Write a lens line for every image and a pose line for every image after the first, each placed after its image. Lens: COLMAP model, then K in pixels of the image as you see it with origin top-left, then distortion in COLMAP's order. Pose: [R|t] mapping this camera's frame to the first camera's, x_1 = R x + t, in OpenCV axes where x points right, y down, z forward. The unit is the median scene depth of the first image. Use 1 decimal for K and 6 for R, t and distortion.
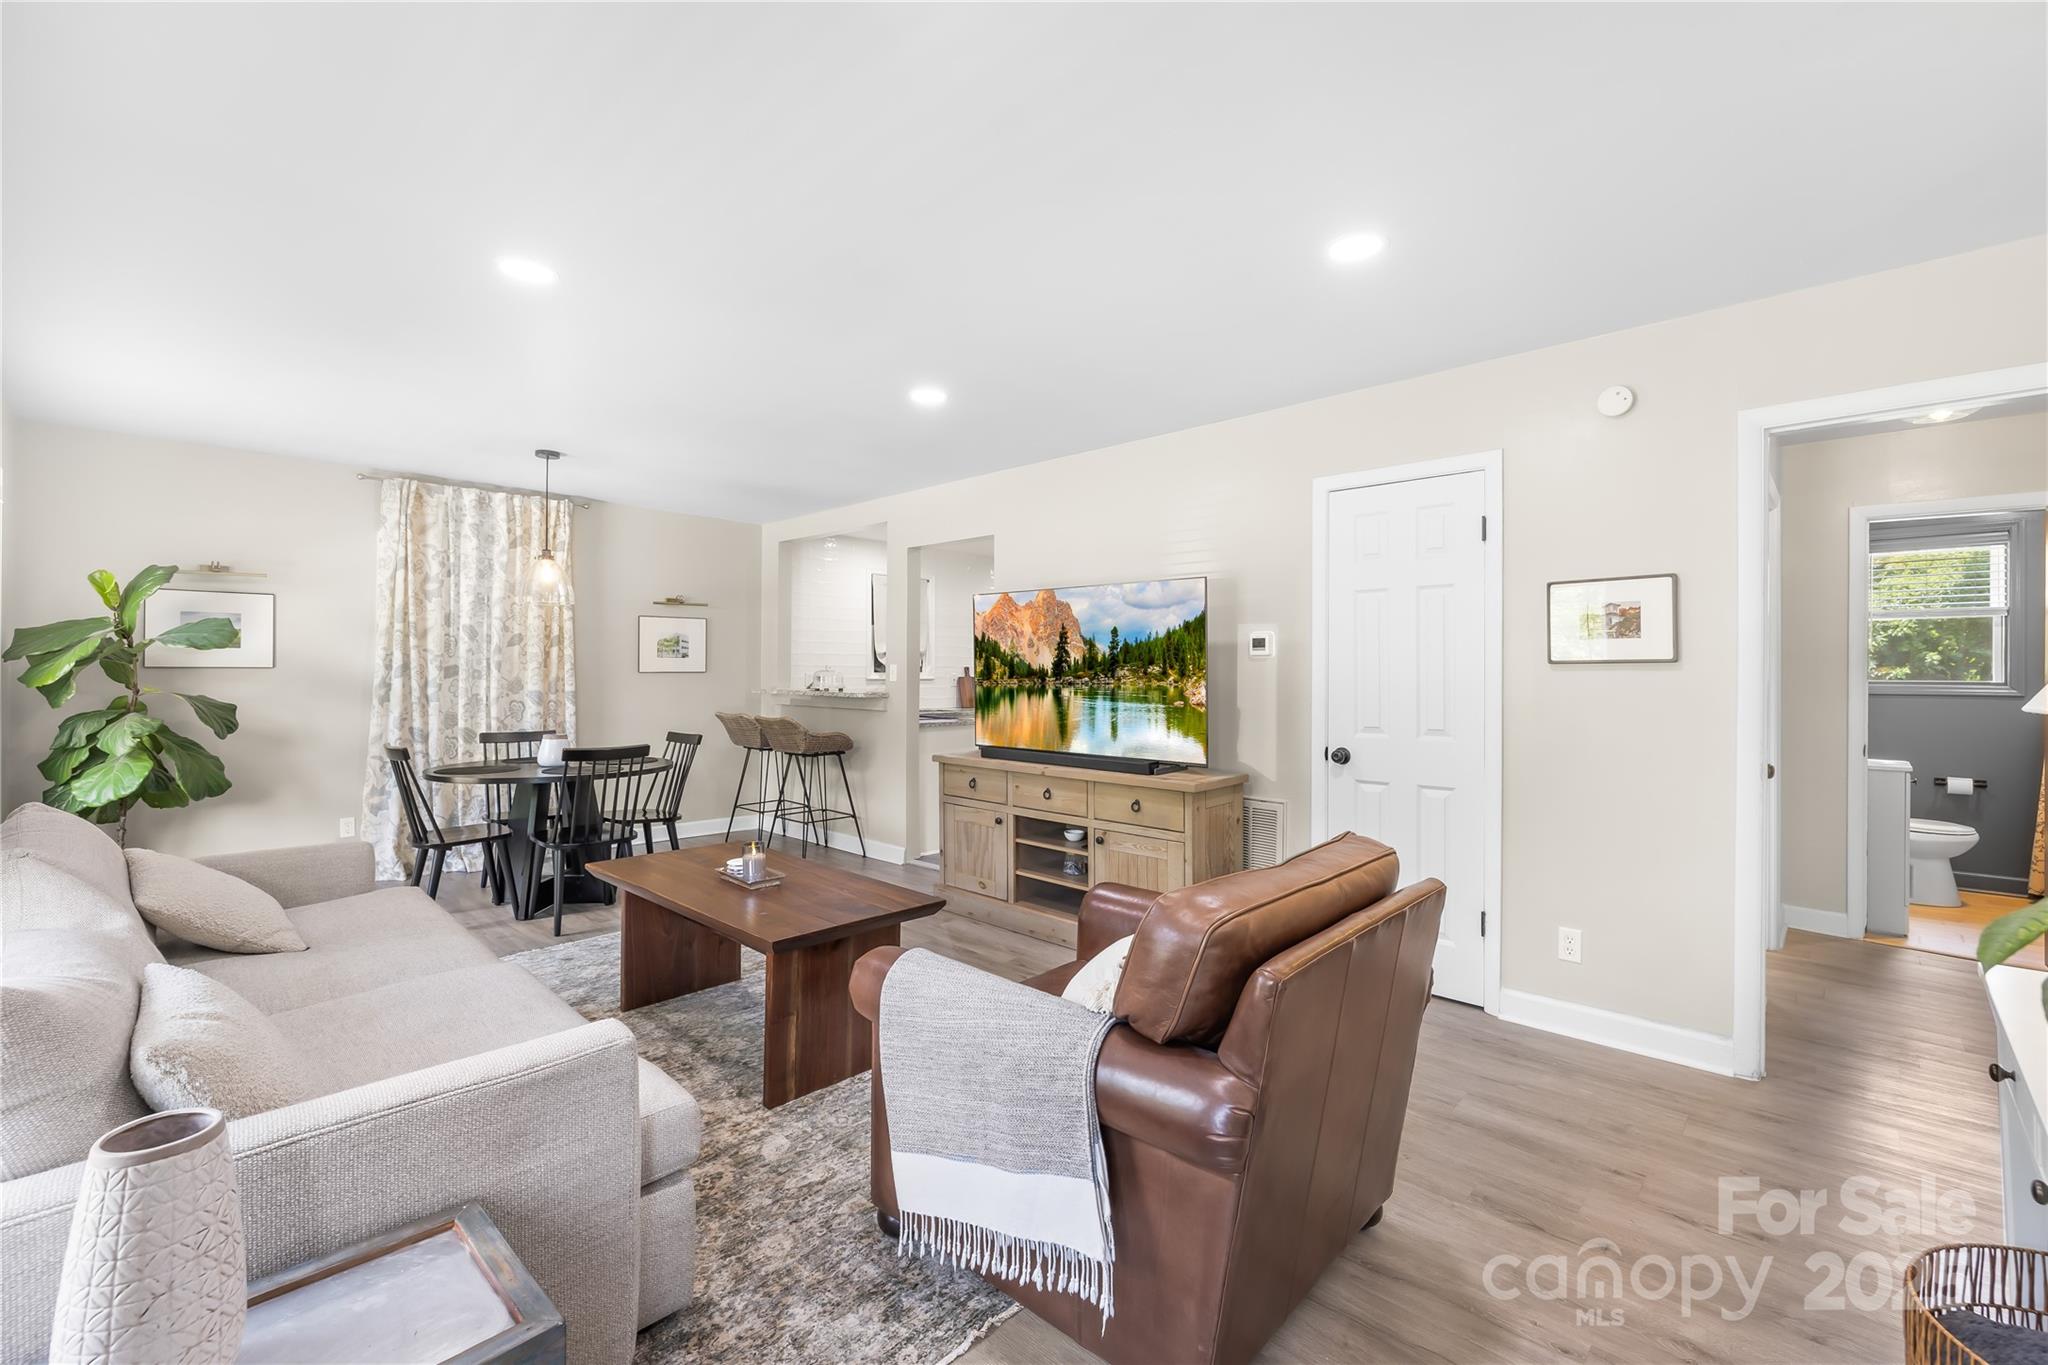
lens RADIAL K [[858.2, 0, 1010.6], [0, 858.2, 665.0], [0, 0, 1]] dist [-0.007638, 0.001201]
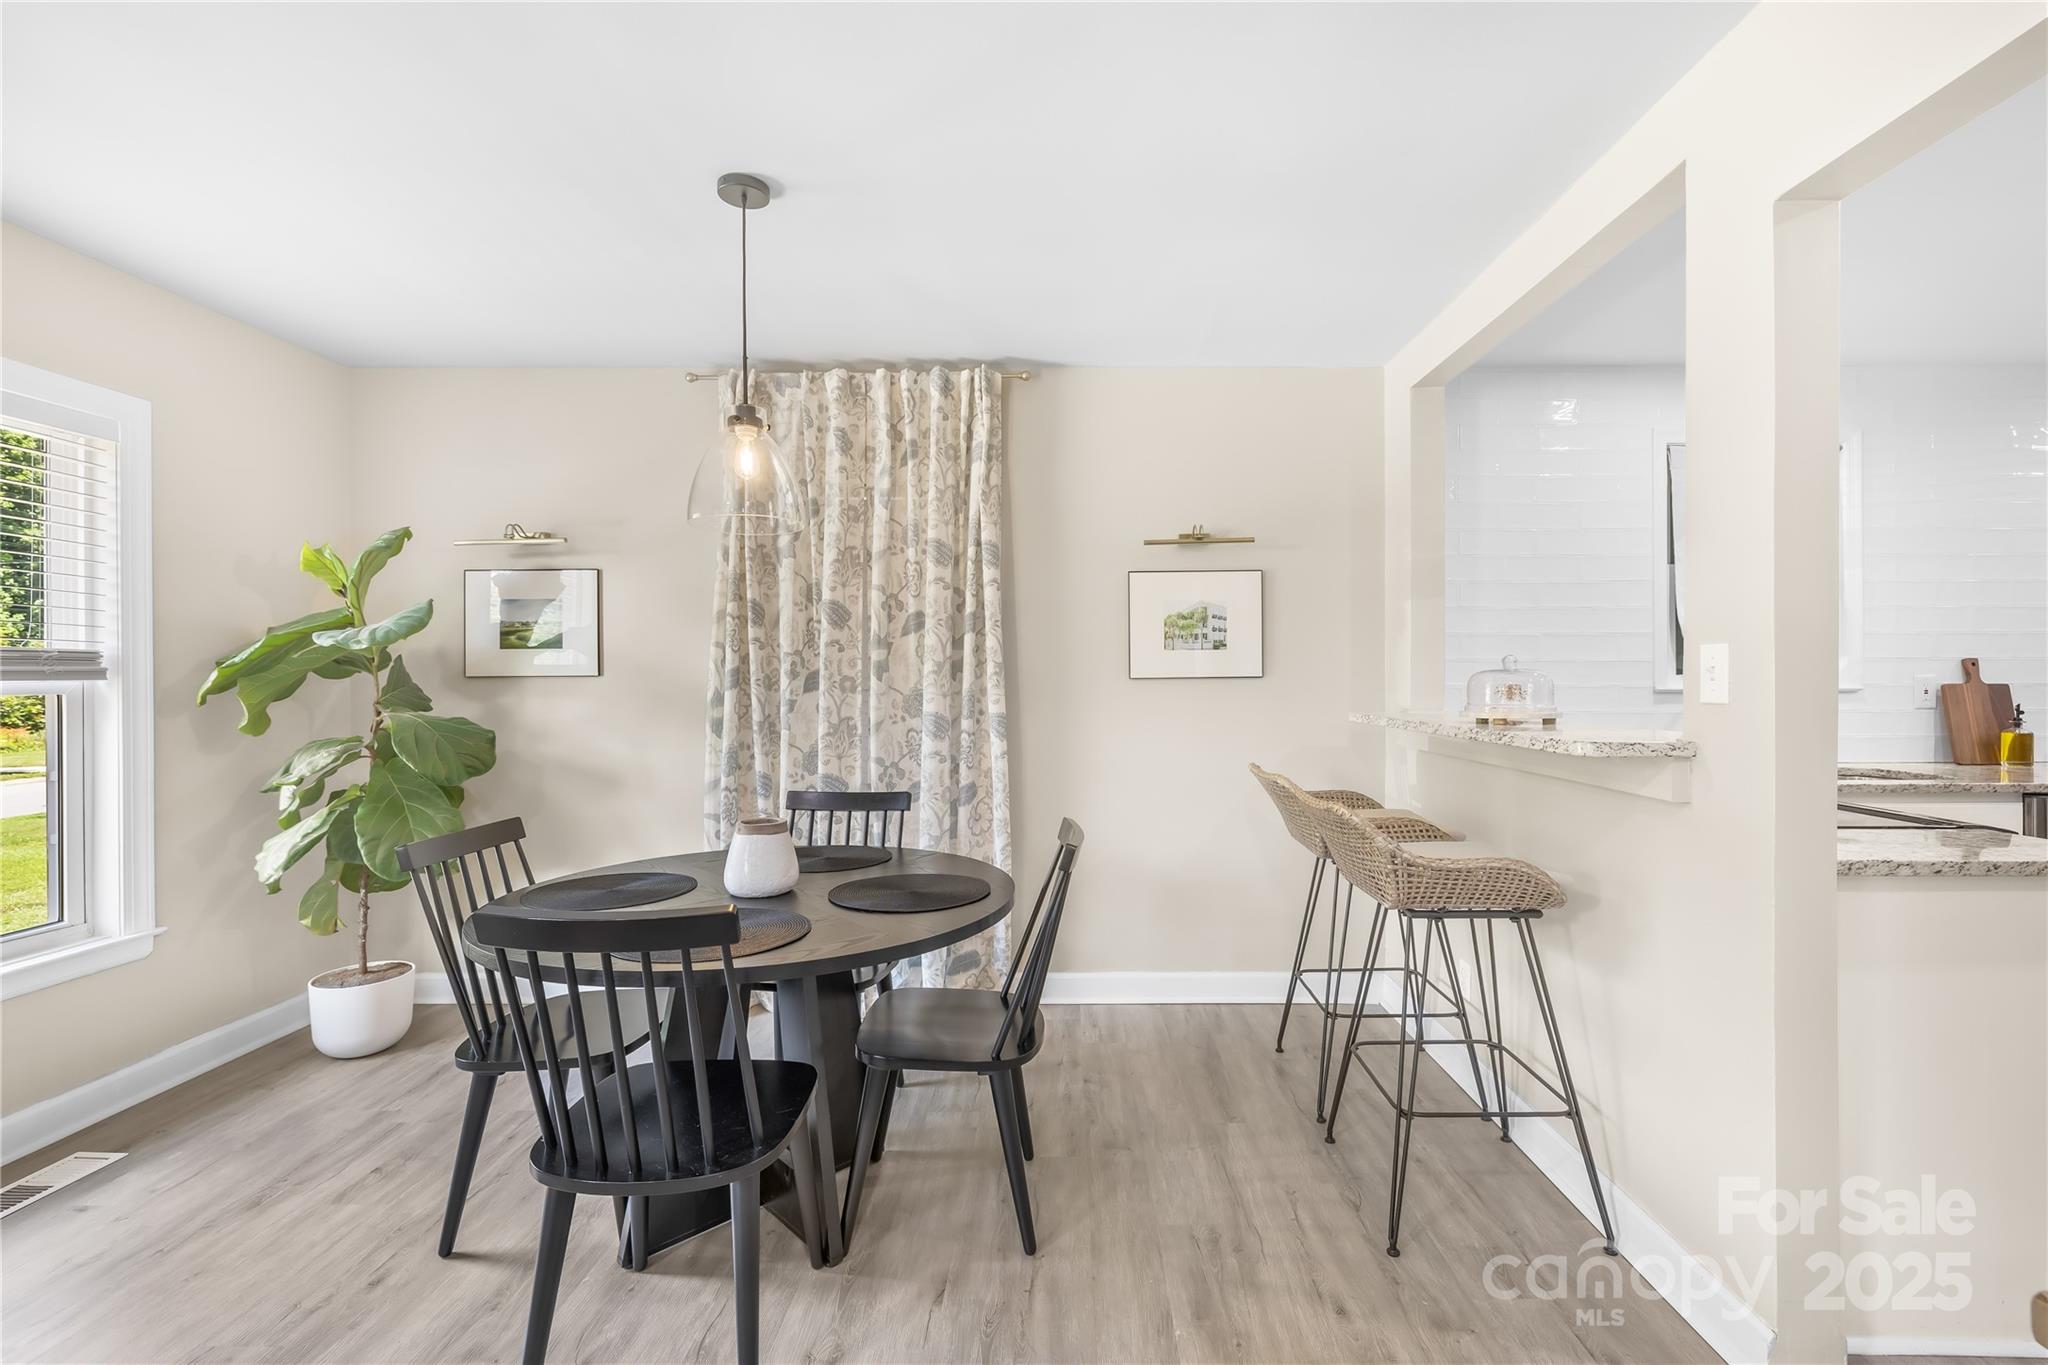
lens RADIAL K [[901.0, 0, 1064.6], [0, 901.0, 670.7], [0, 0, 1]] dist [-0.000414, -0.000818]
pose [[0.703660, -0.015209, -0.710374, -0.084770], [0.013682, 0.999876, -0.007854, 0.008798], [0.710405, -0.004193, 0.703781, 0.715586]]
